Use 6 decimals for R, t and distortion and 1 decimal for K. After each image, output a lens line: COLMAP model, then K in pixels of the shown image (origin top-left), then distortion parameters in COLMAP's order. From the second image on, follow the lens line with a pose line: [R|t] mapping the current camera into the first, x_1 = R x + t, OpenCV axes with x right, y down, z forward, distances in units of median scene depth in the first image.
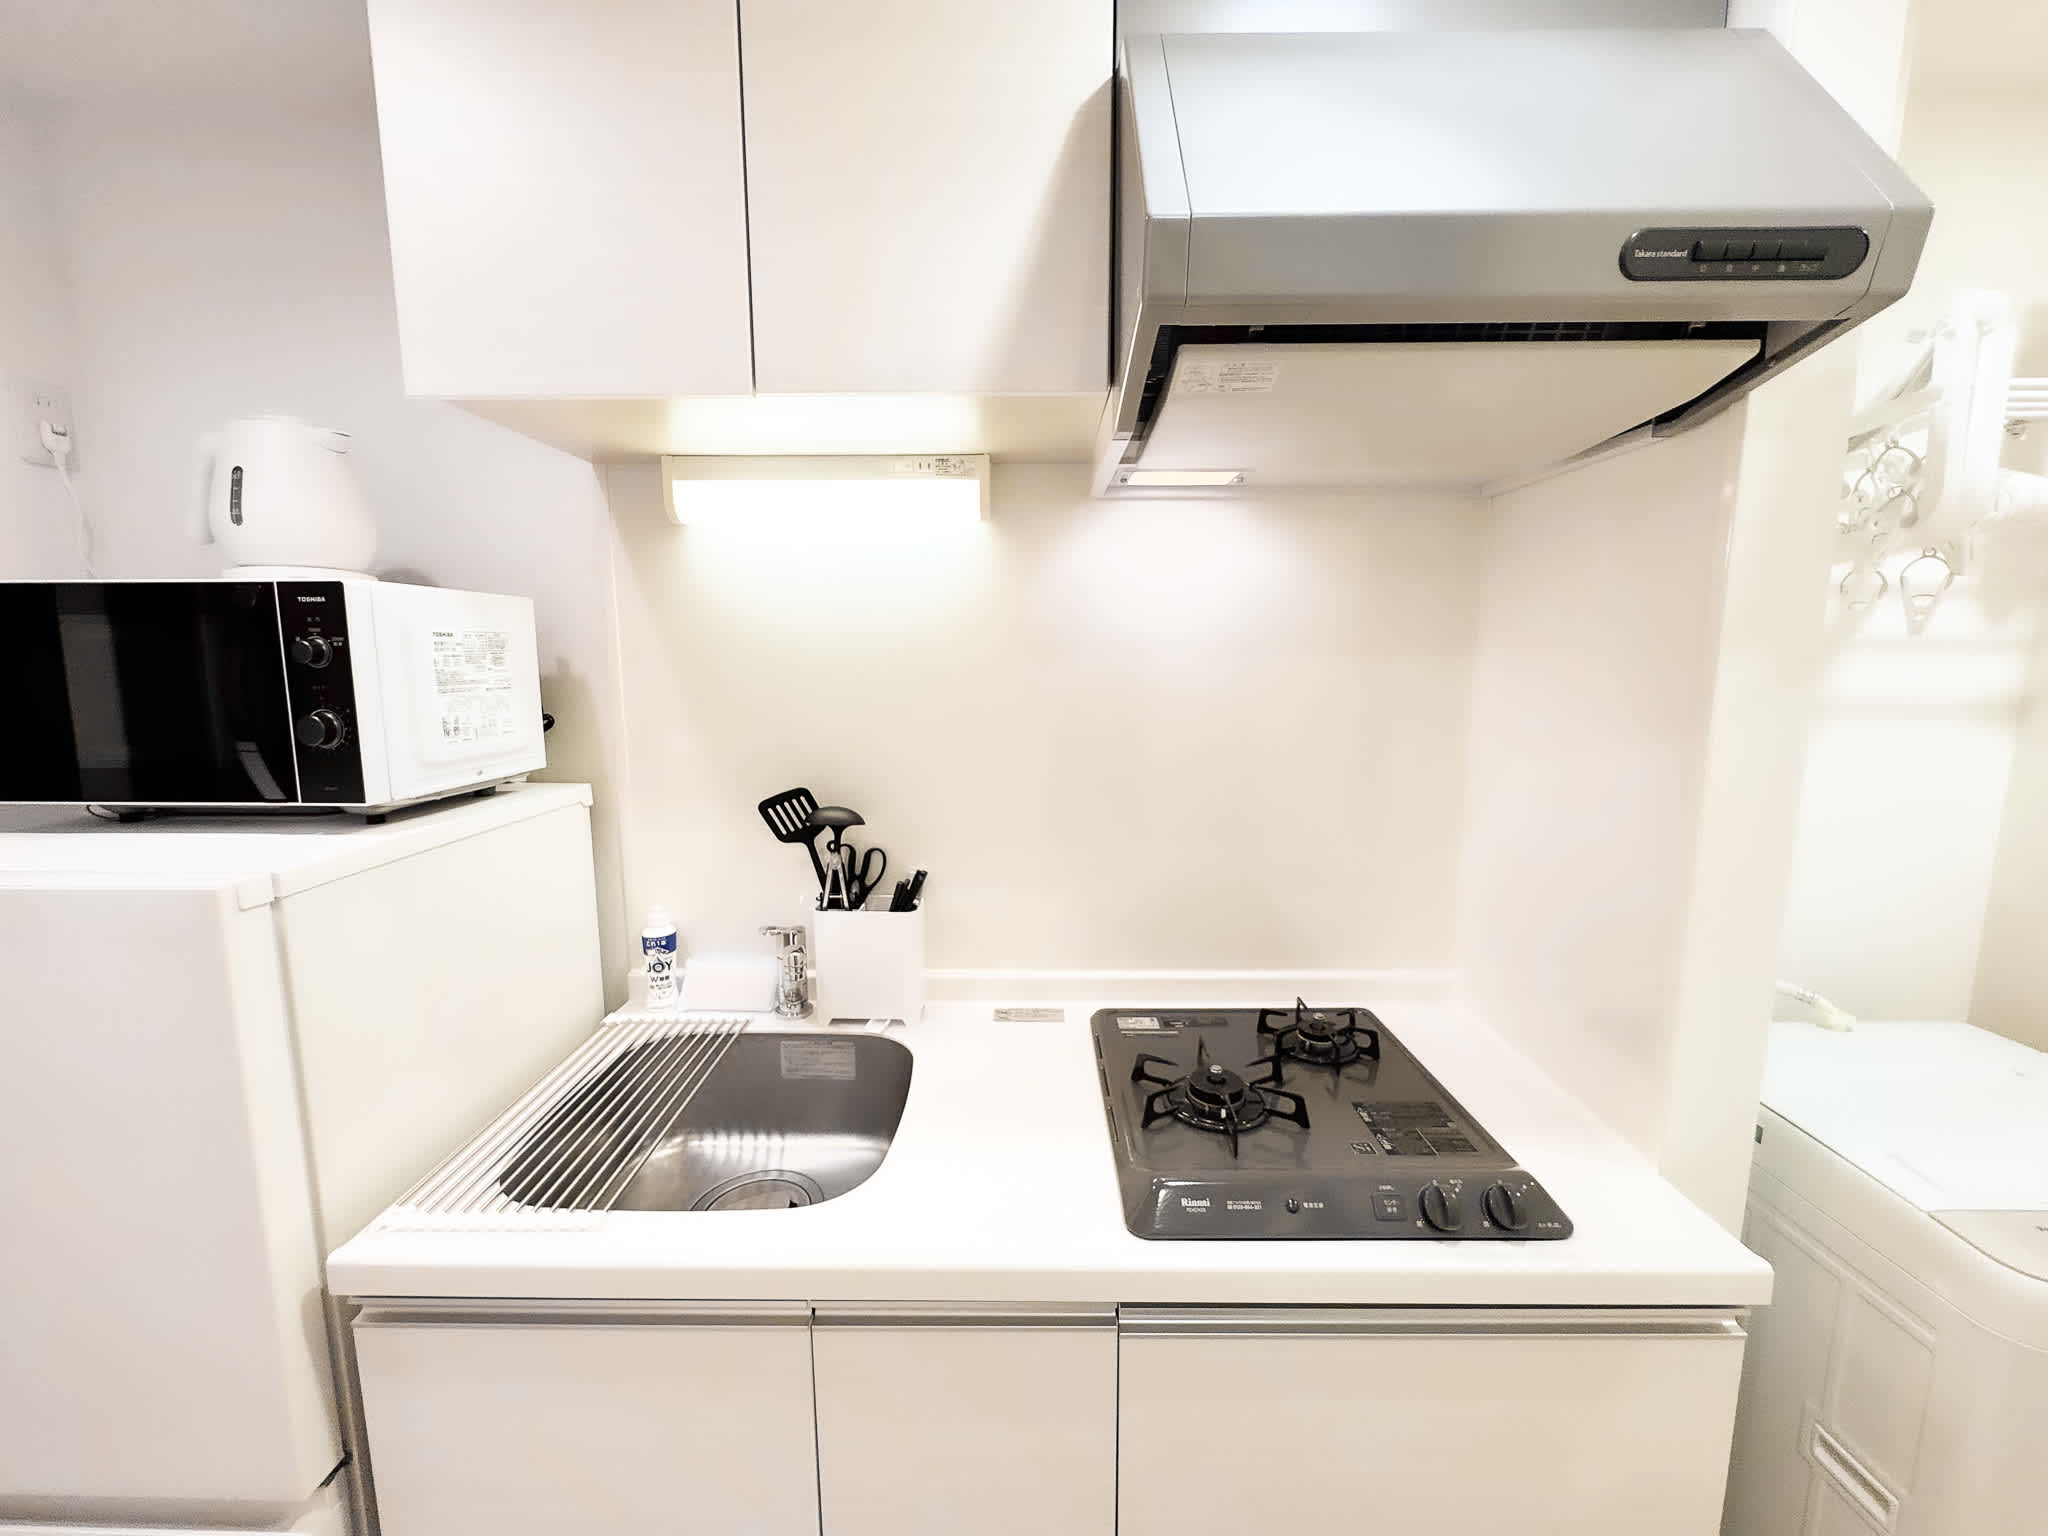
lens RADIAL K [[818.9, 0, 1024.0], [0, 818.9, 768.0], [0, 0, 1]] dist [0.014335, -0.006675]
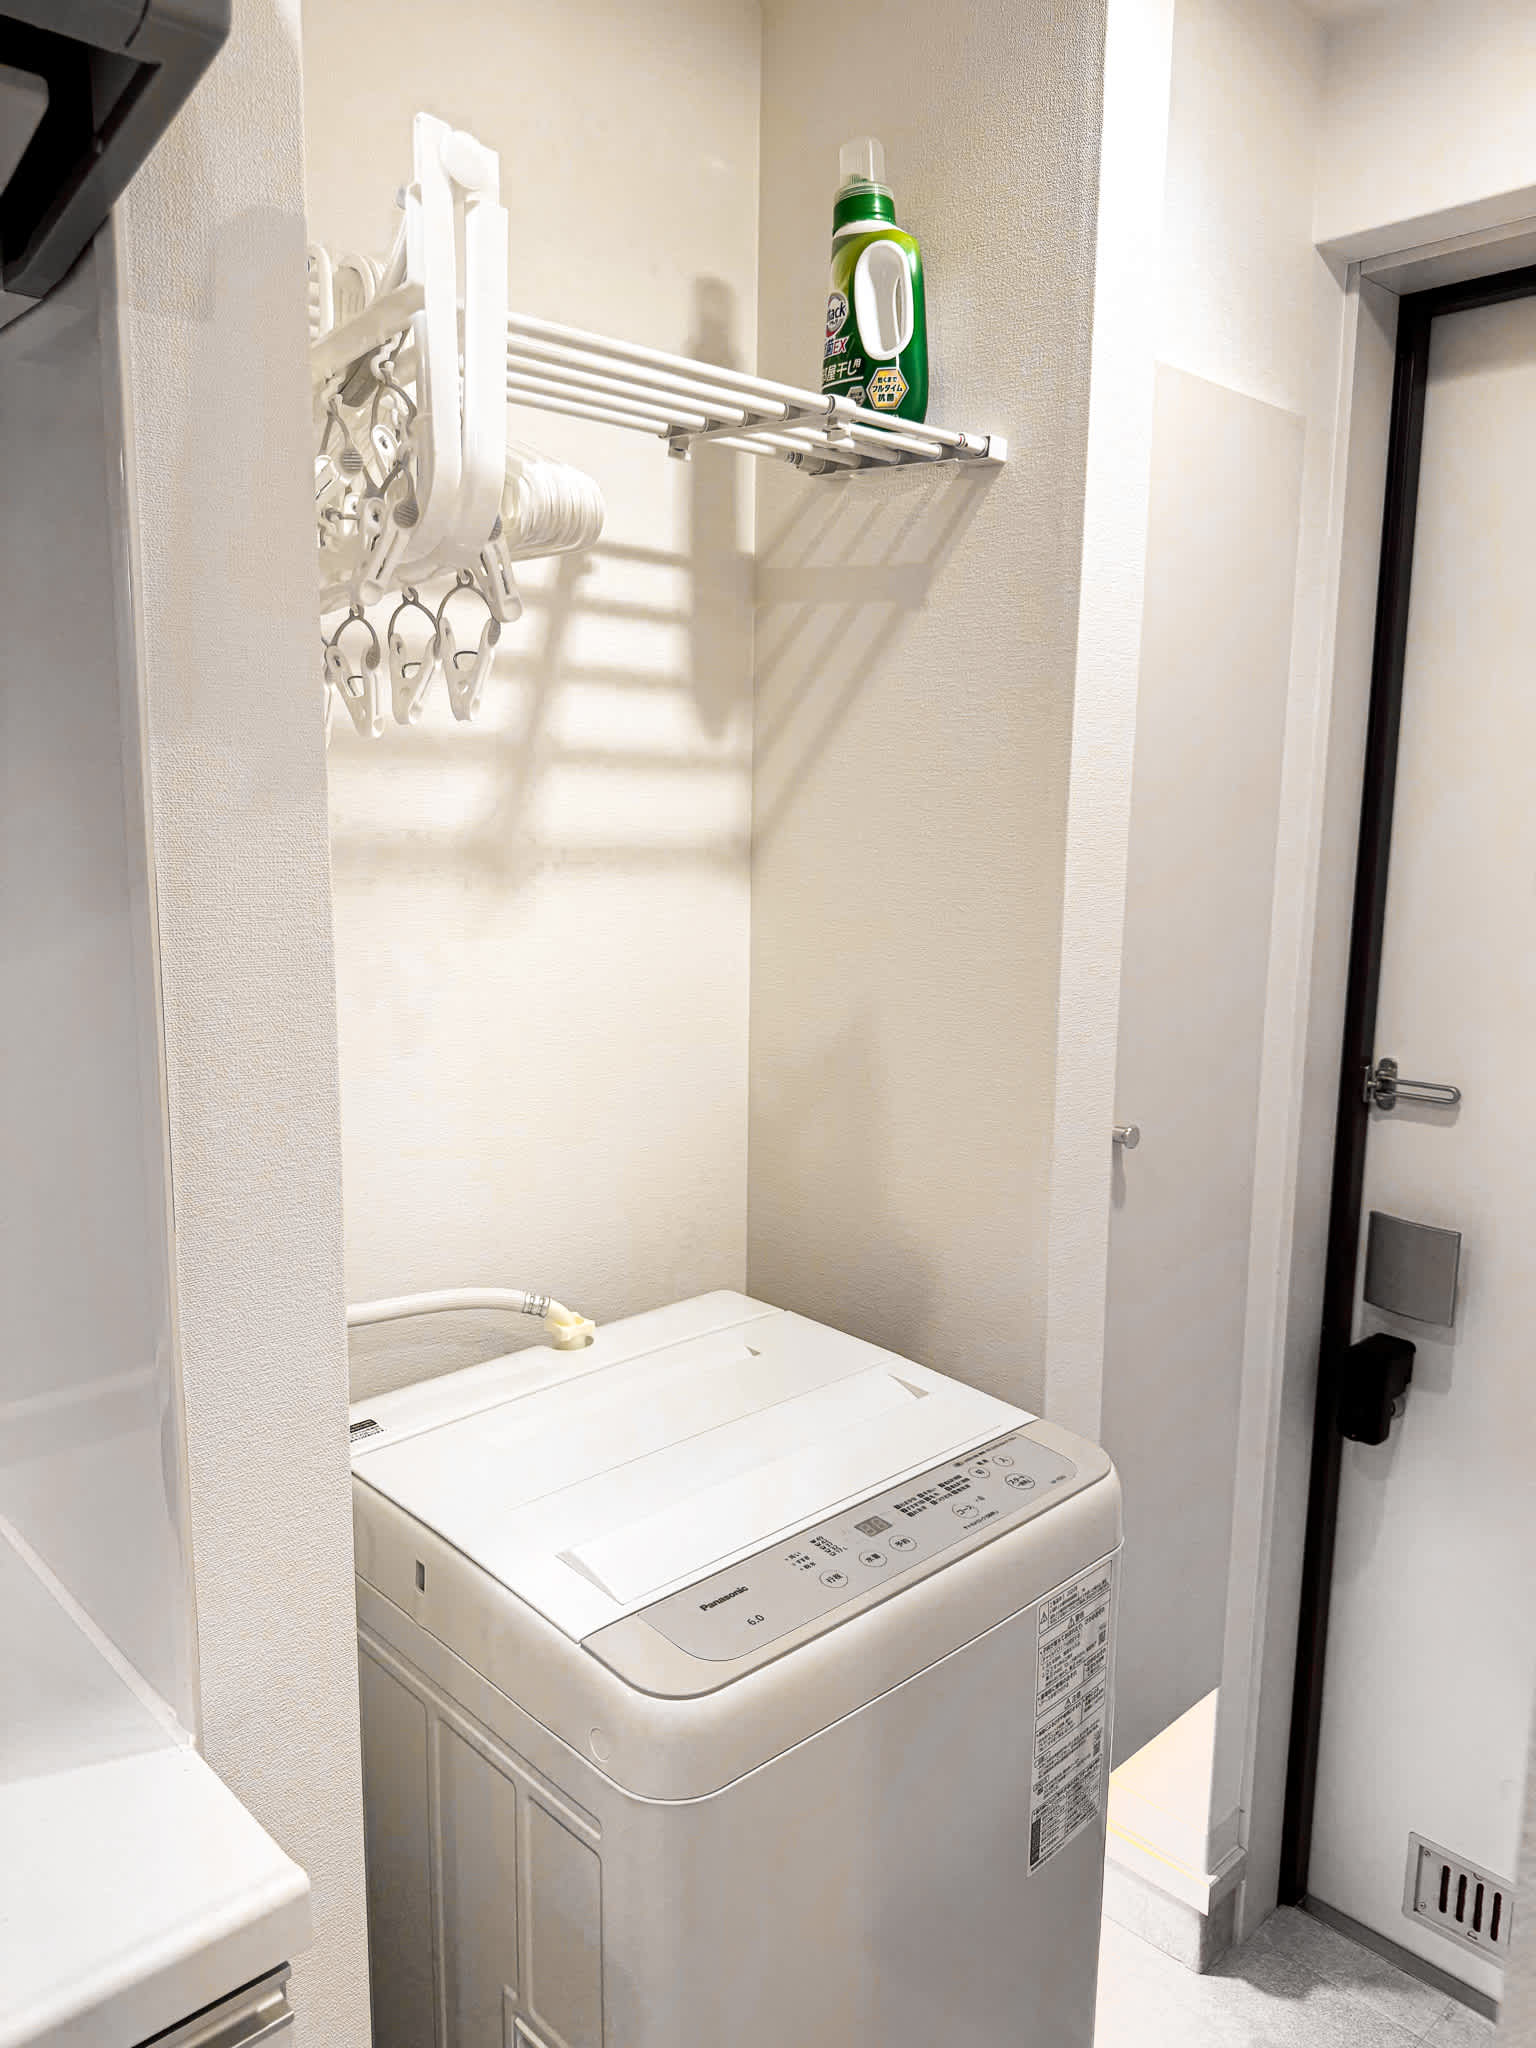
lens RADIAL K [[1429.7, 0, 768.0], [0, 1429.7, 1024.0], [0, 0, 1]] dist [-0.001064, -0.002852]
pose [[0.719490, -0.097547, 0.687619, 0.460457], [0.083032, 0.995067, 0.054282, 0.019526], [-0.689522, 0.018039, 0.724040, 0.092351]]
